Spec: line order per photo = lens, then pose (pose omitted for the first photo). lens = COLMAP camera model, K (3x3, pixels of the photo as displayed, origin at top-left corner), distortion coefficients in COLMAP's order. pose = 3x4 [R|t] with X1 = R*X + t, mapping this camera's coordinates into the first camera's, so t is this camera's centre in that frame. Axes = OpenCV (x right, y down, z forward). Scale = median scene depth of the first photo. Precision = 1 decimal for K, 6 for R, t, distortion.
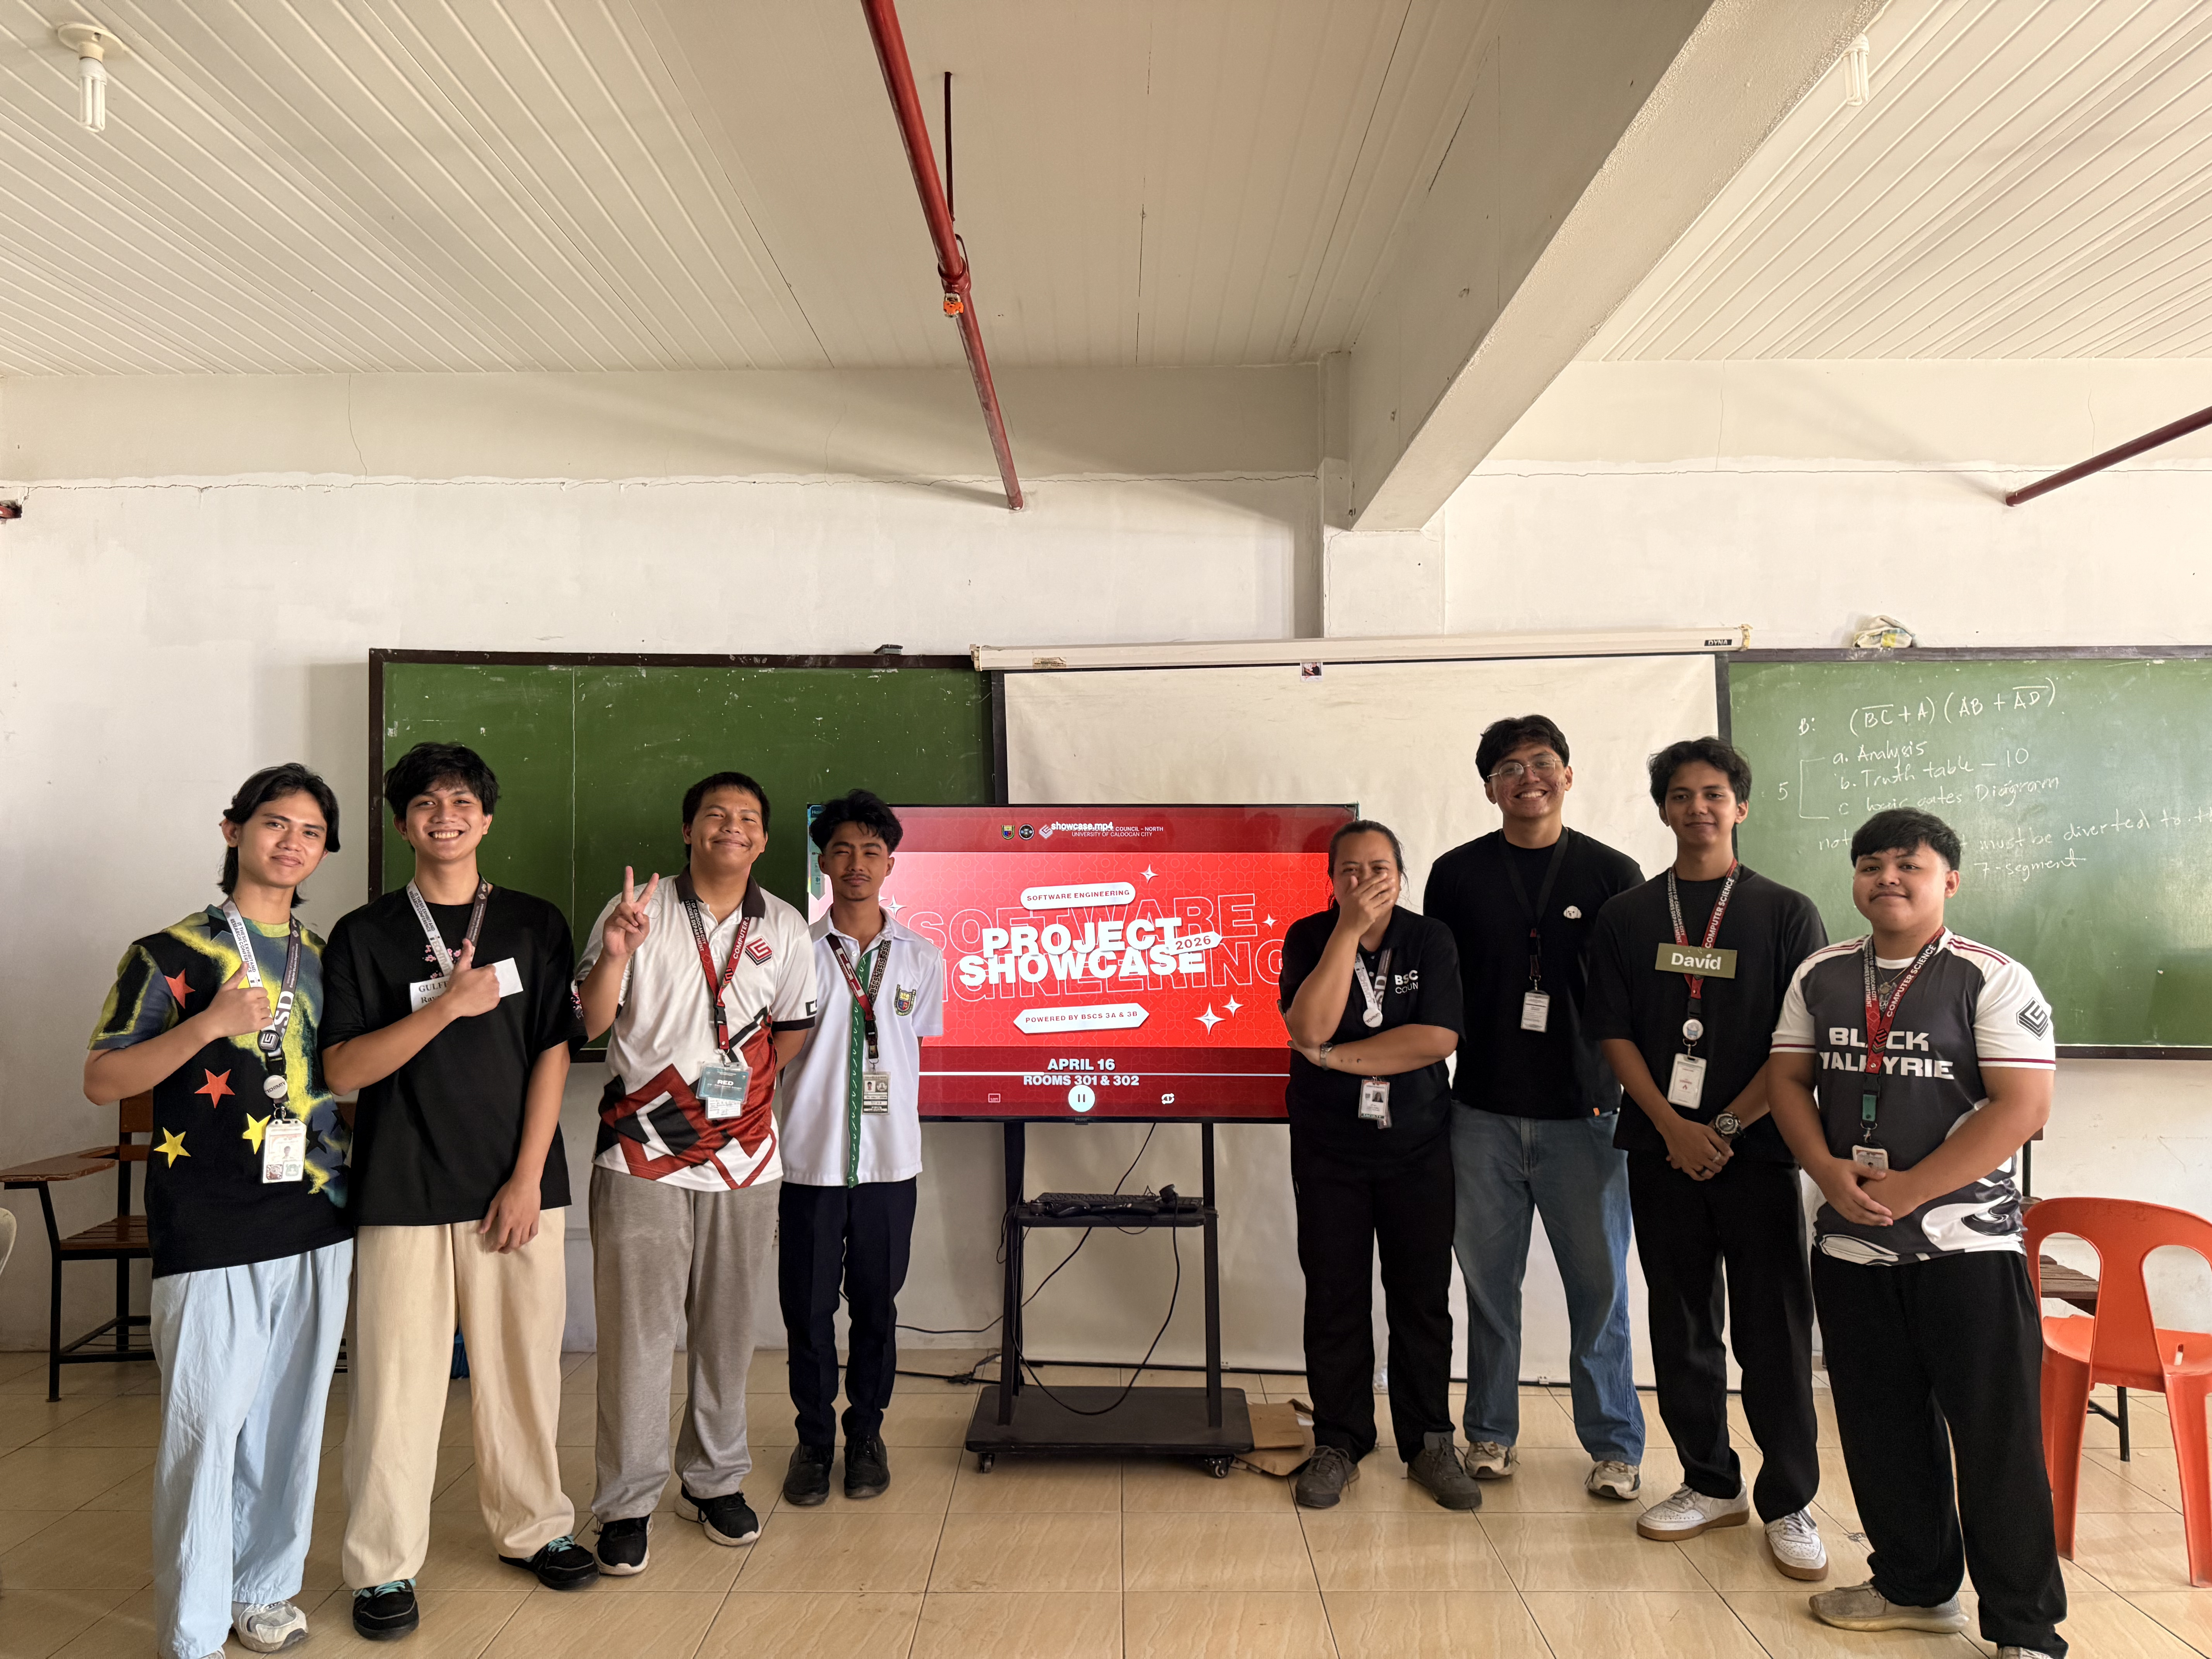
lens RADIAL K [[1593.6, 0, 1104.1], [0, 1593.6, 821.6], [0, 0, 1]] dist [0.093017, -0.127436]
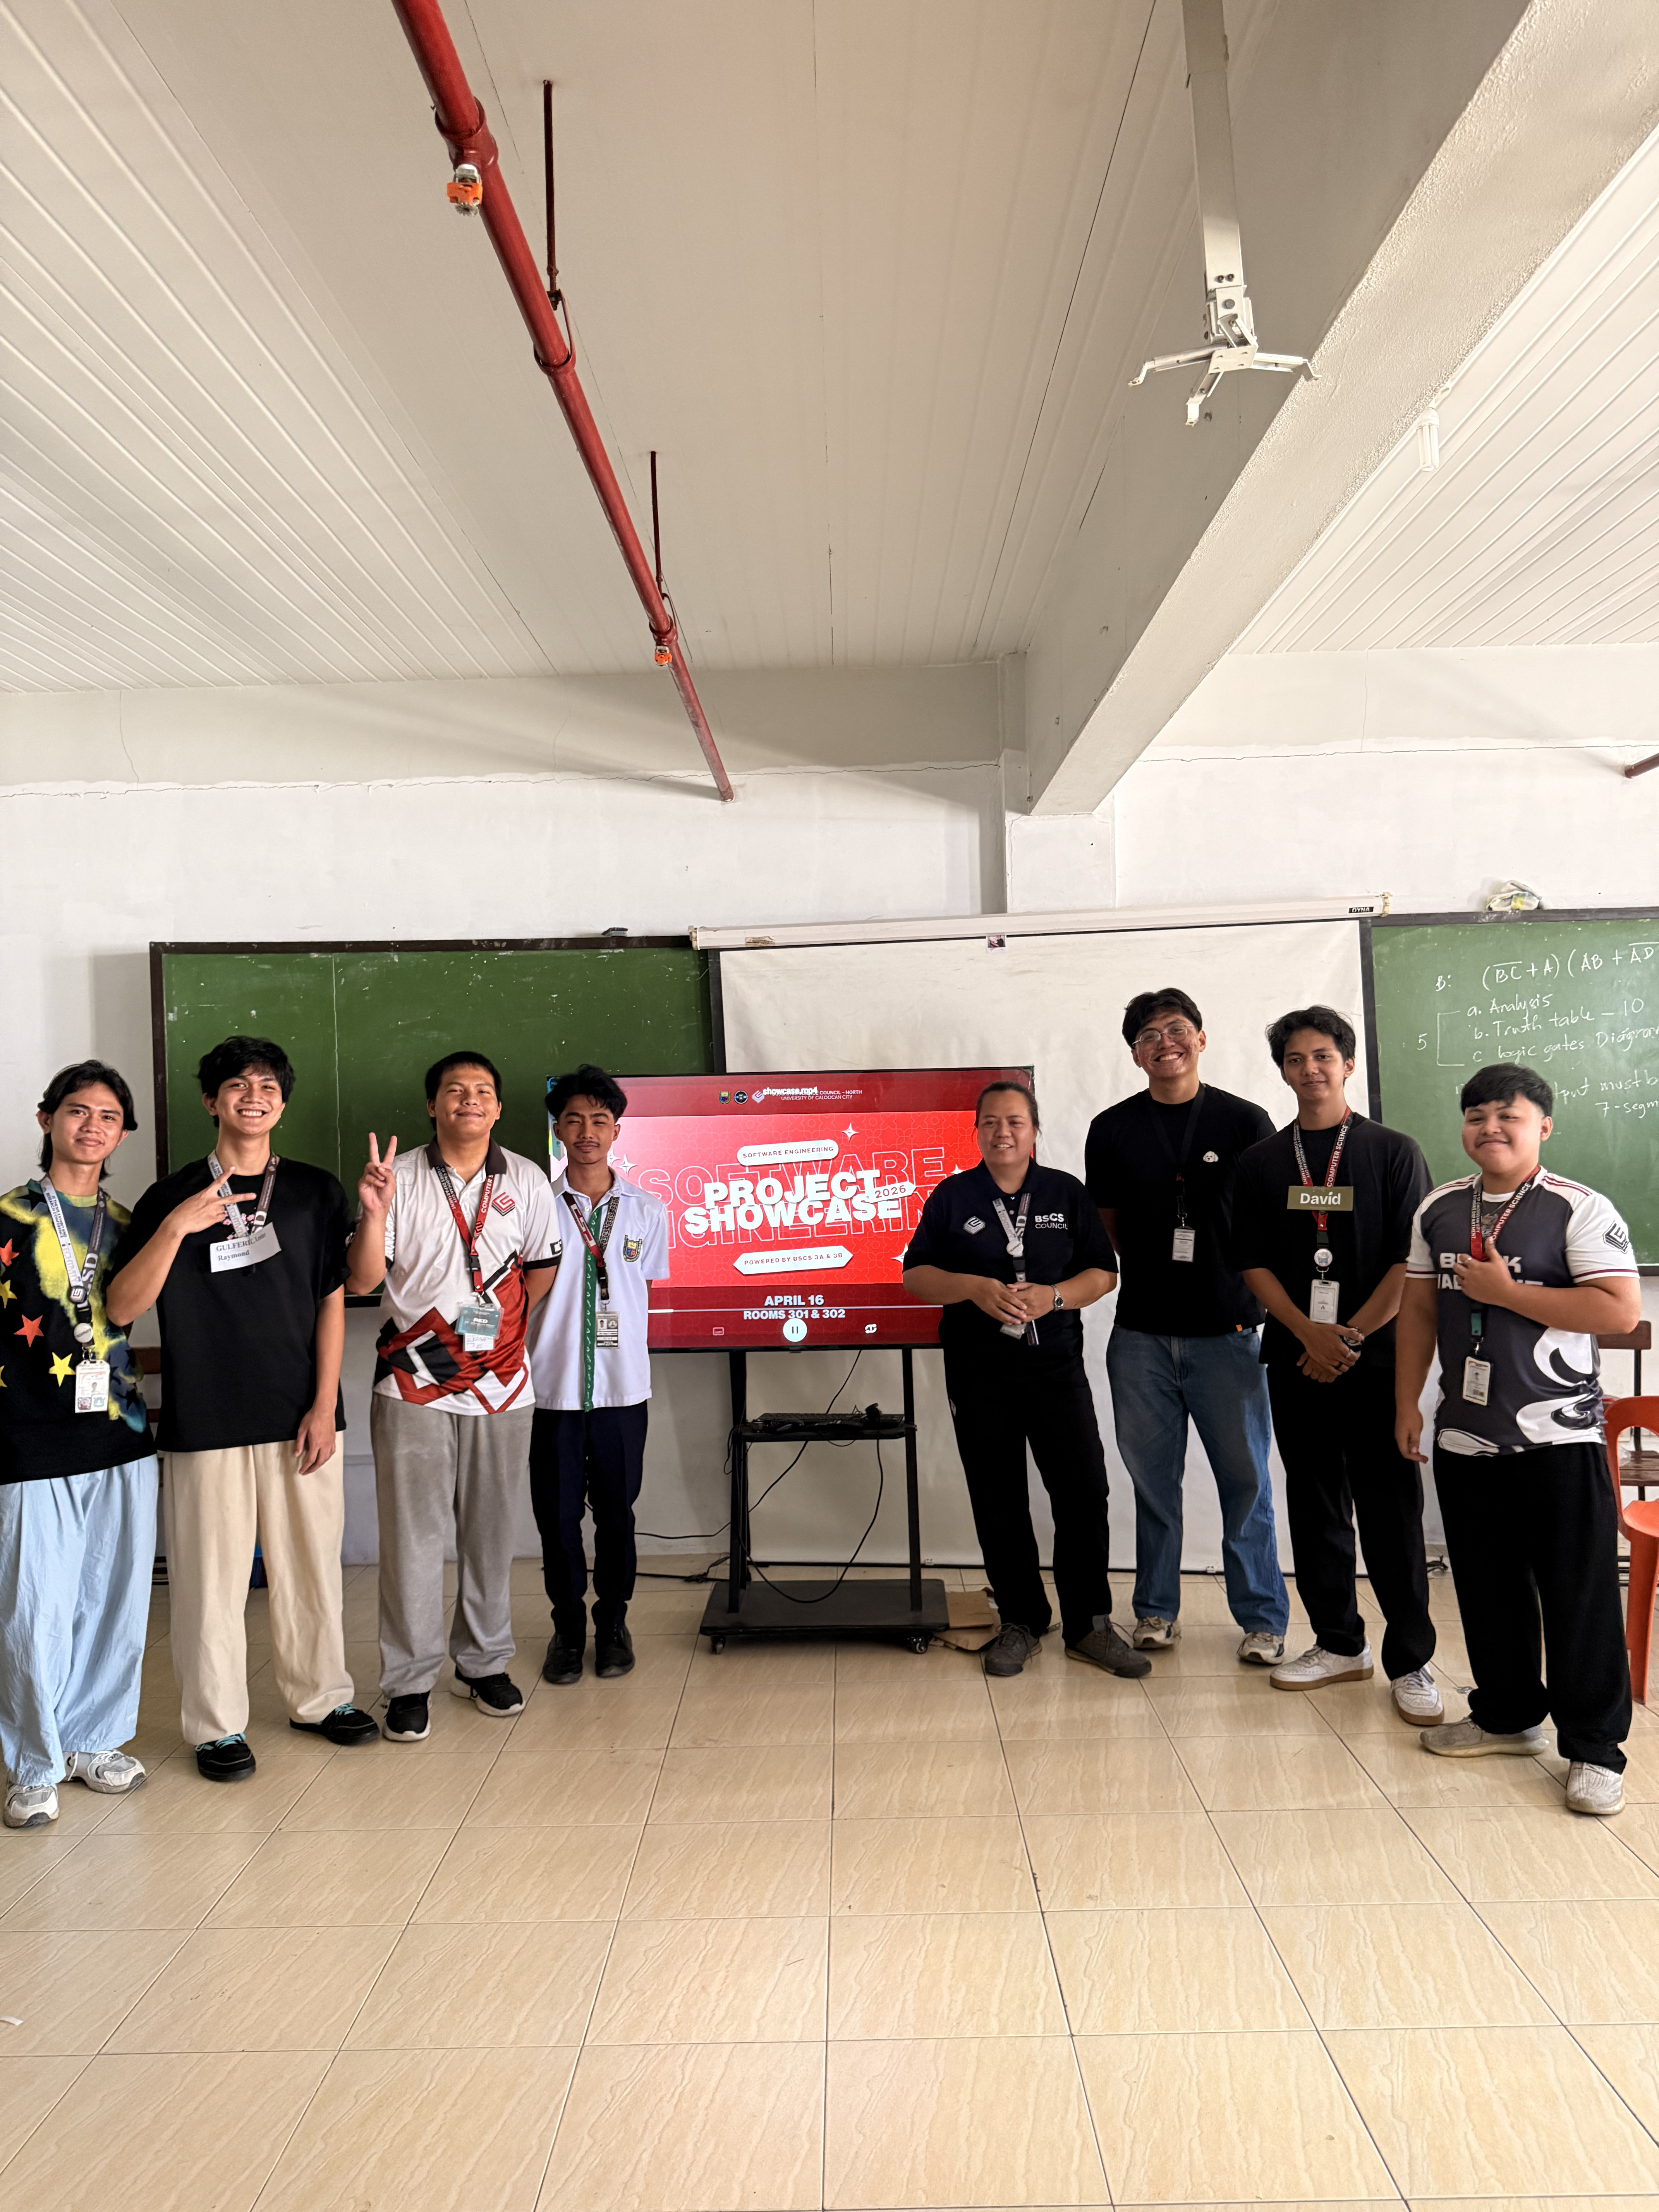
lens RADIAL K [[1593.6, 0, 834.4], [0, 1593.6, 1107.8], [0, 0, 1]] dist [0.093017, -0.127436]
pose [[0.999769, -0.021433, -0.001476, 0.019189], [0.021468, 0.999300, 0.030637, -0.019161], [0.000818, -0.030662, 0.999529, -0.131670]]
